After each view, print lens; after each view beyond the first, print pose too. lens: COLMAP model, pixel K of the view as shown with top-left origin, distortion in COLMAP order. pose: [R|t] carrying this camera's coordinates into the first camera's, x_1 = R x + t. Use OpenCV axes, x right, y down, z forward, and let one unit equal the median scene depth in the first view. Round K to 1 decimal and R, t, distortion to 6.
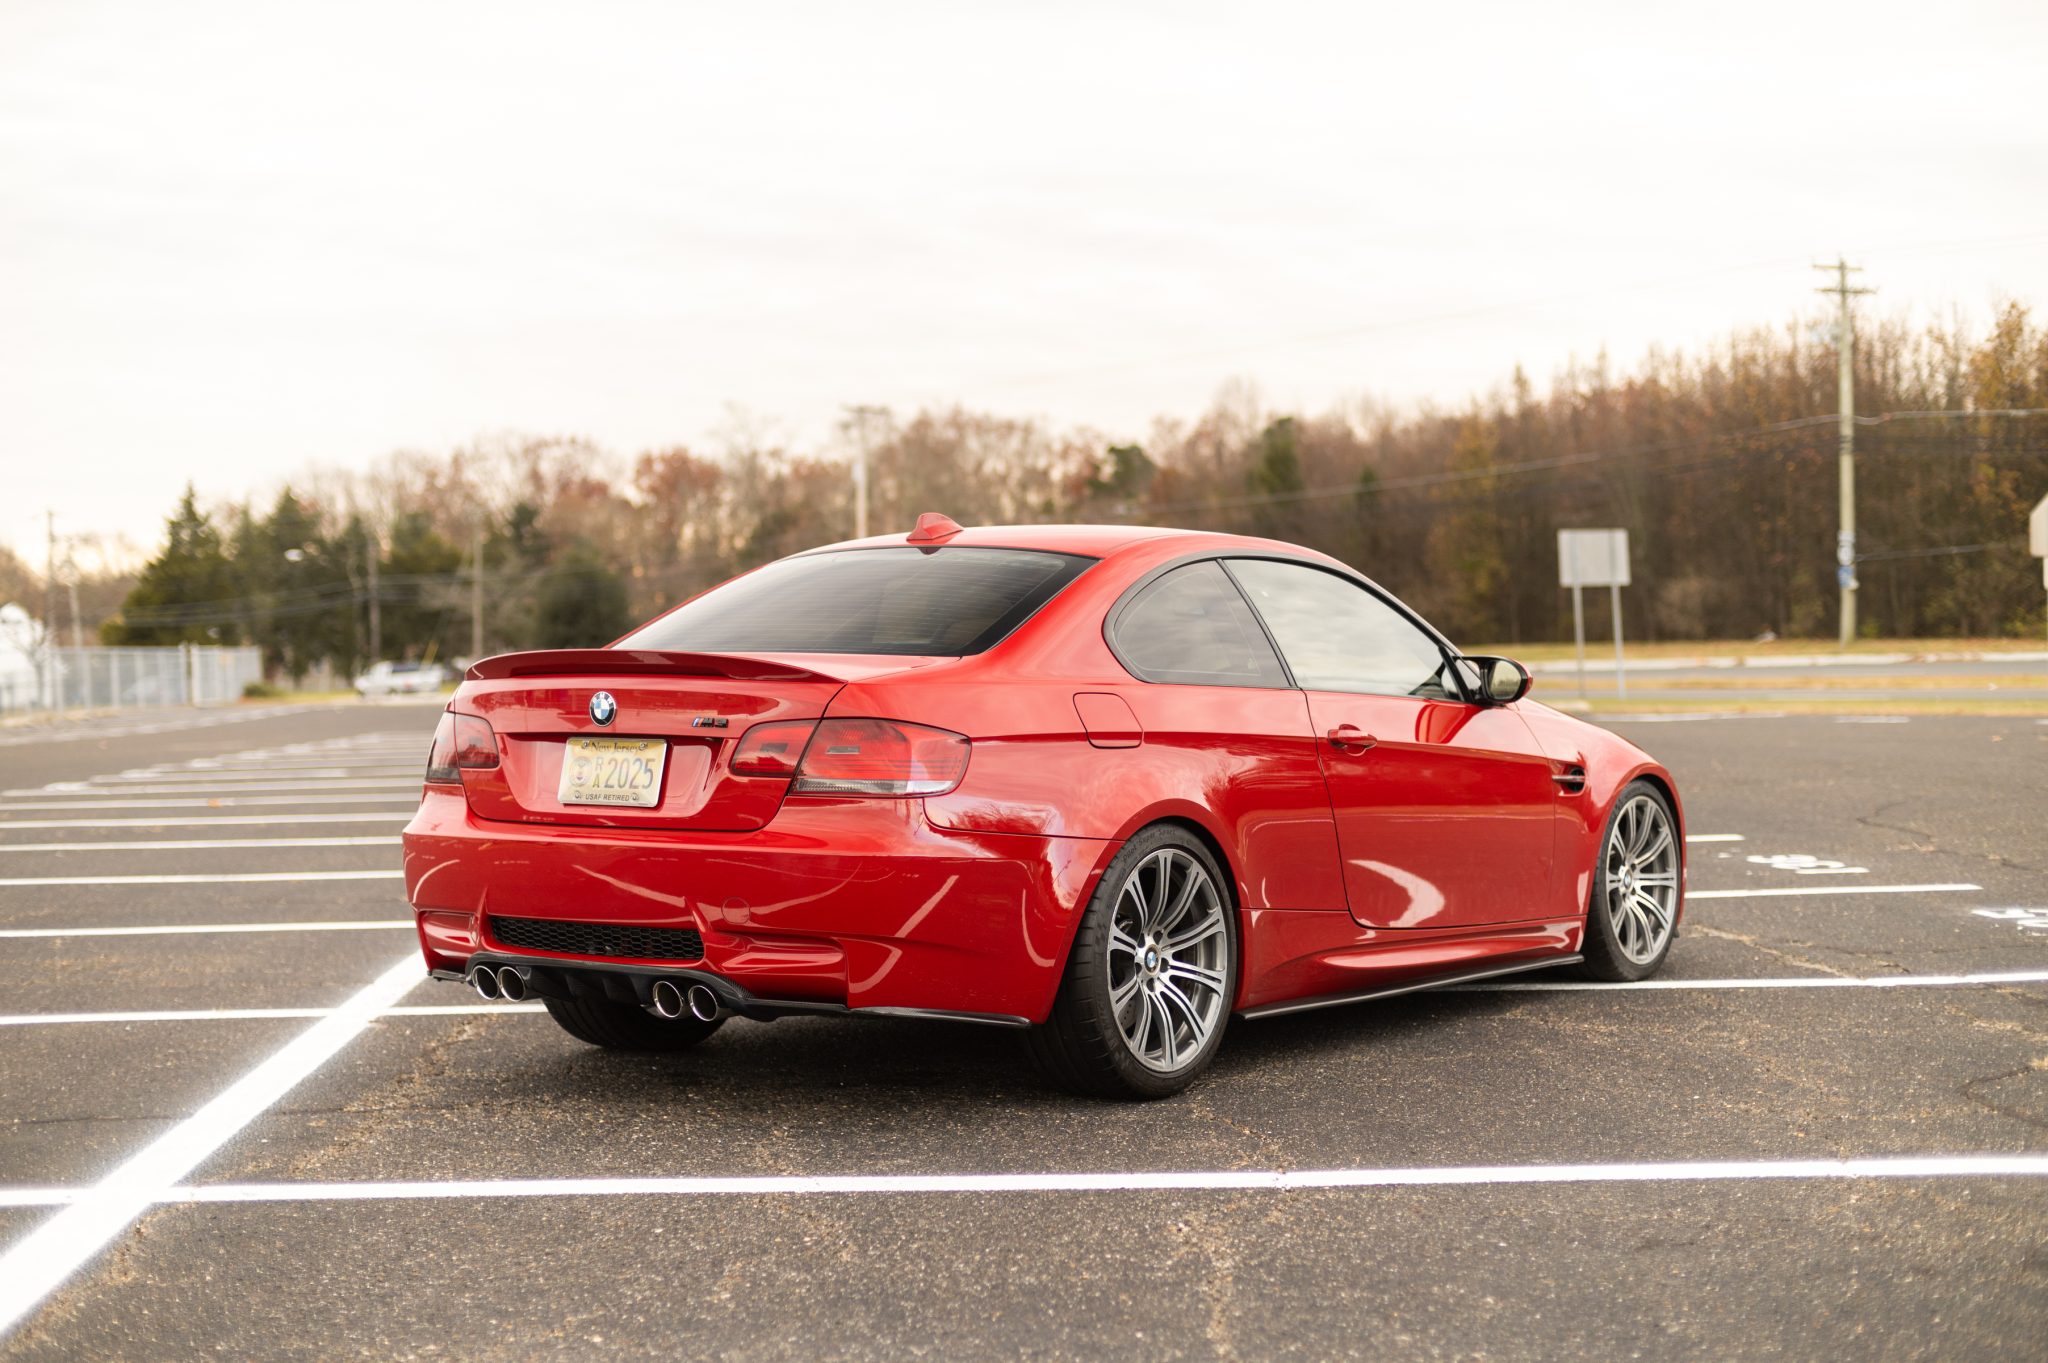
lens RADIAL K [[2993.6, 0, 1007.3], [0, 2993.6, 679.6], [0, 0, 1]] dist [-0.009427, 0.000000]
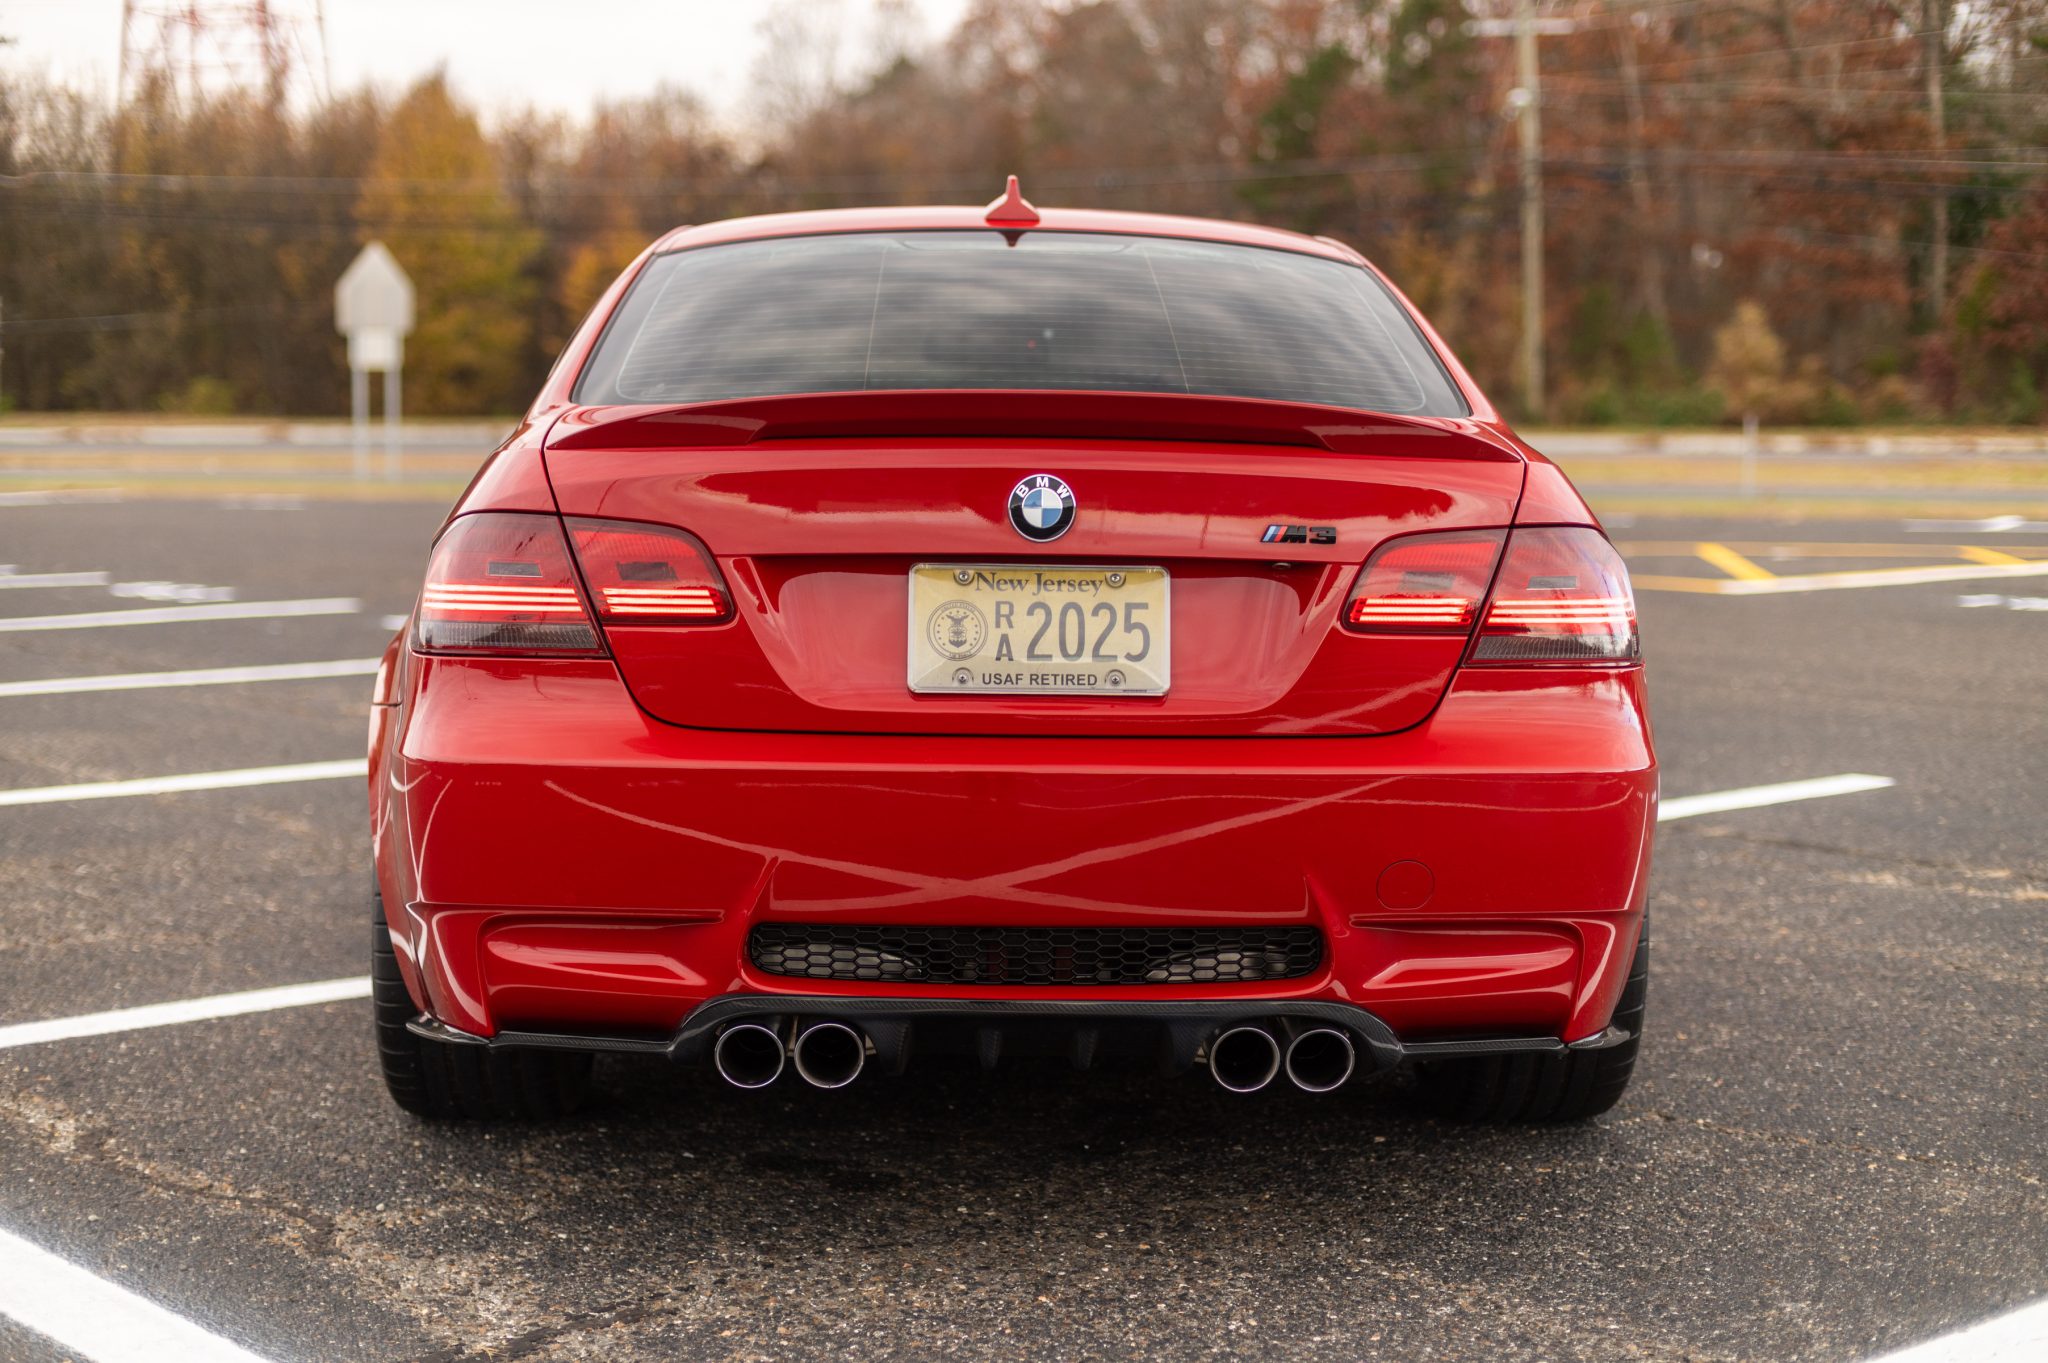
lens RADIAL K [[2993.6, 0, 1023.3], [0, 2993.6, 696.8], [0, 0, 1]] dist [-0.009427, 0.000000]
pose [[0.790759, -0.039036, 0.610882, -0.436703], [-0.009840, 0.997025, 0.076448, 0.002789], [-0.612049, -0.066464, 0.788022, 0.574670]]
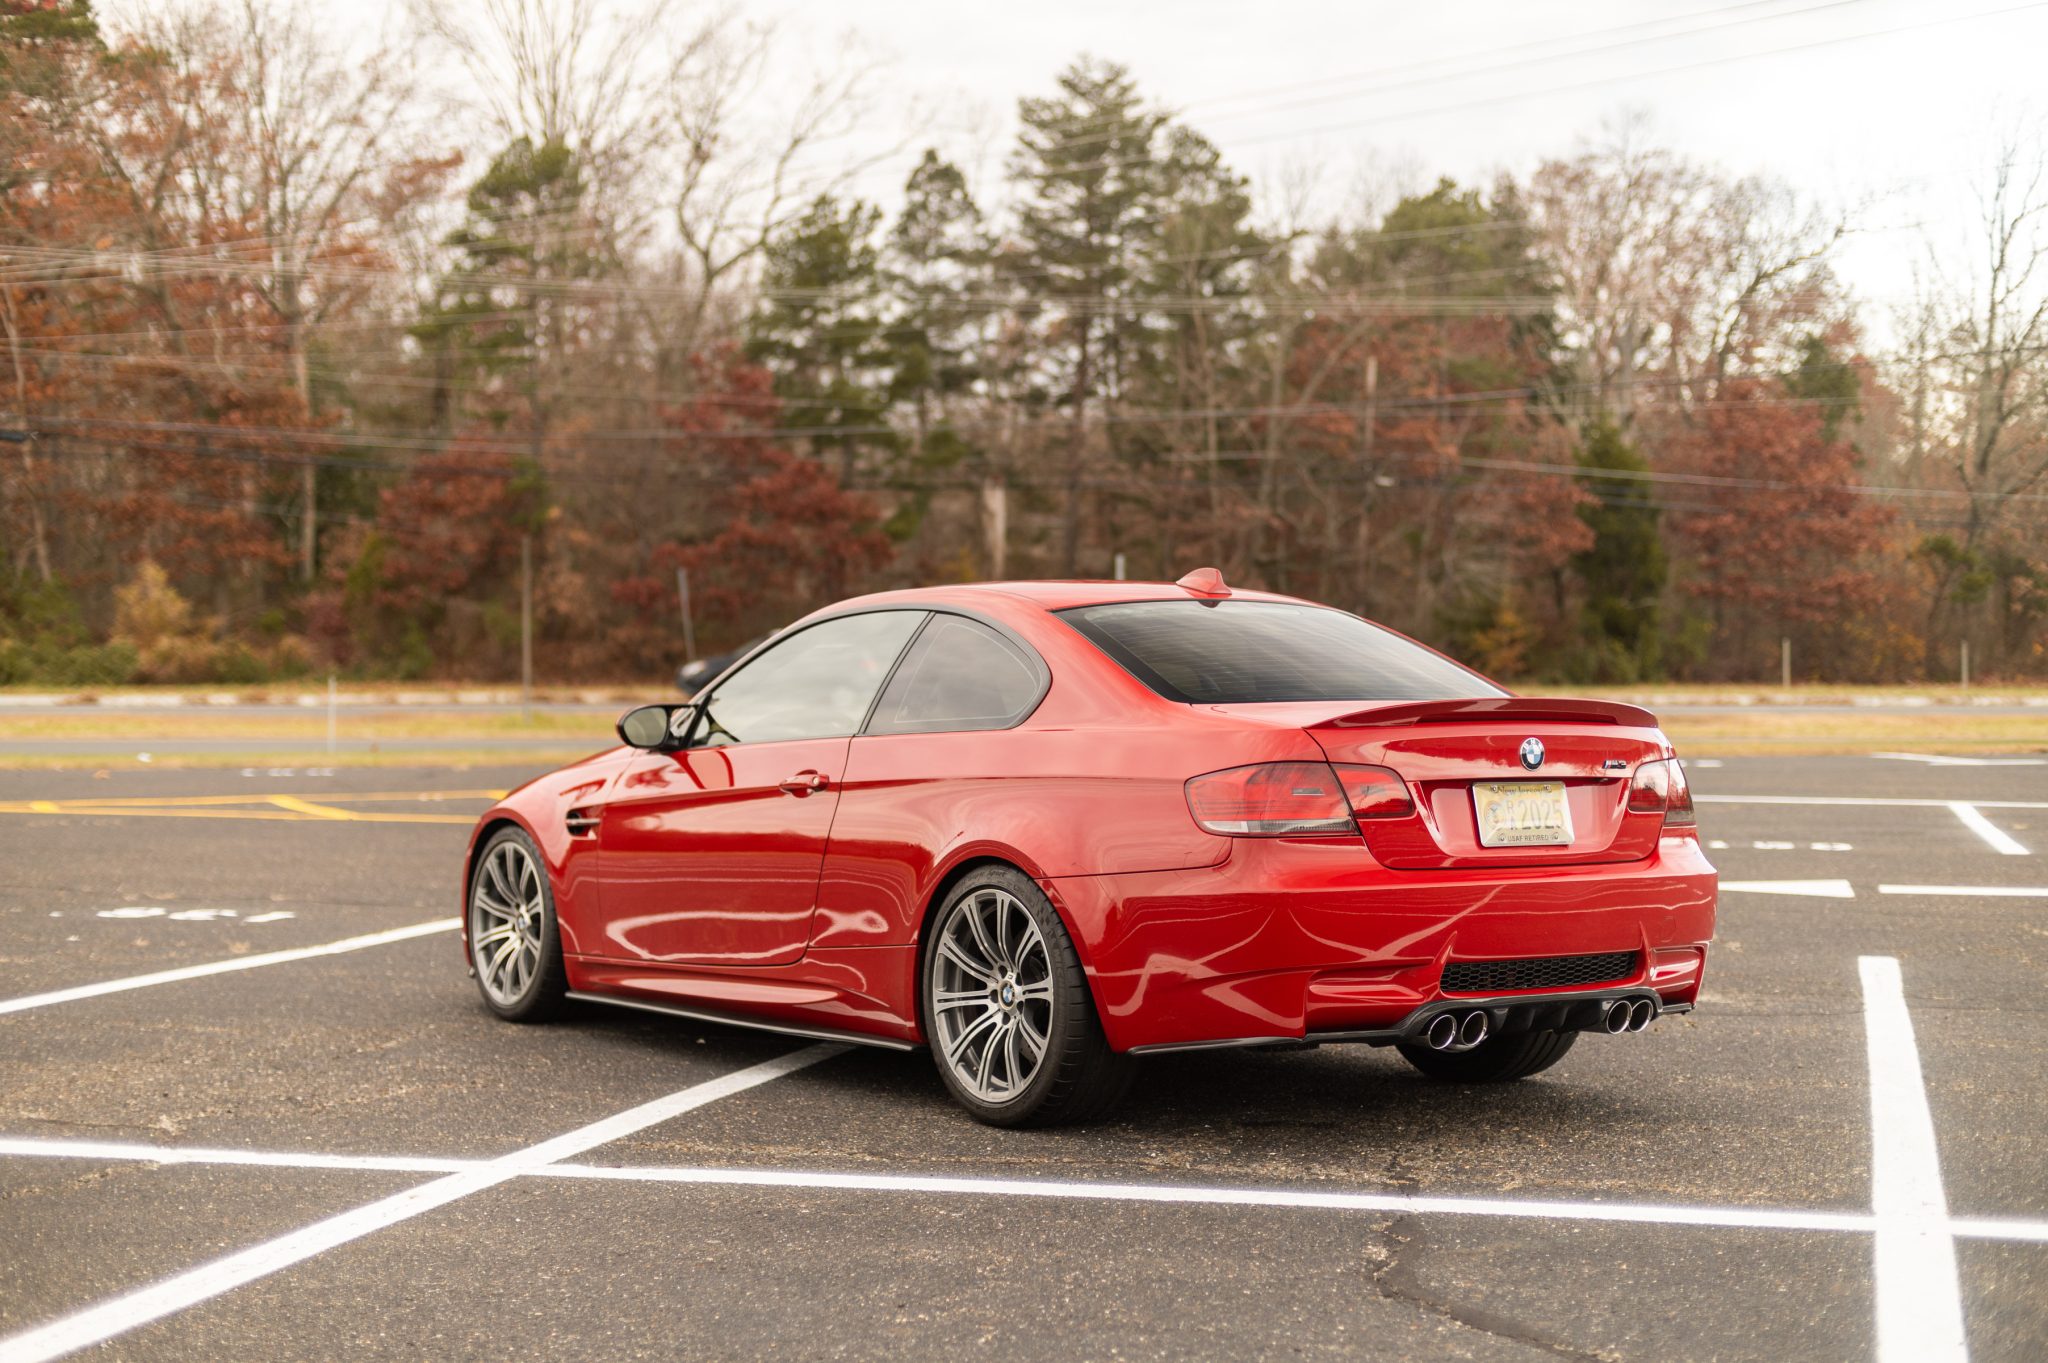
lens RADIAL K [[2993.6, 0, 1025.5], [0, 2993.6, 680.0], [0, 0, 1]] dist [-0.009427, 0.000000]
pose [[0.331009, 0.012566, 0.943544, -1.145650], [0.003683, 0.999887, -0.014609, -0.001533], [-0.943620, 0.008310, 0.330925, 0.791293]]
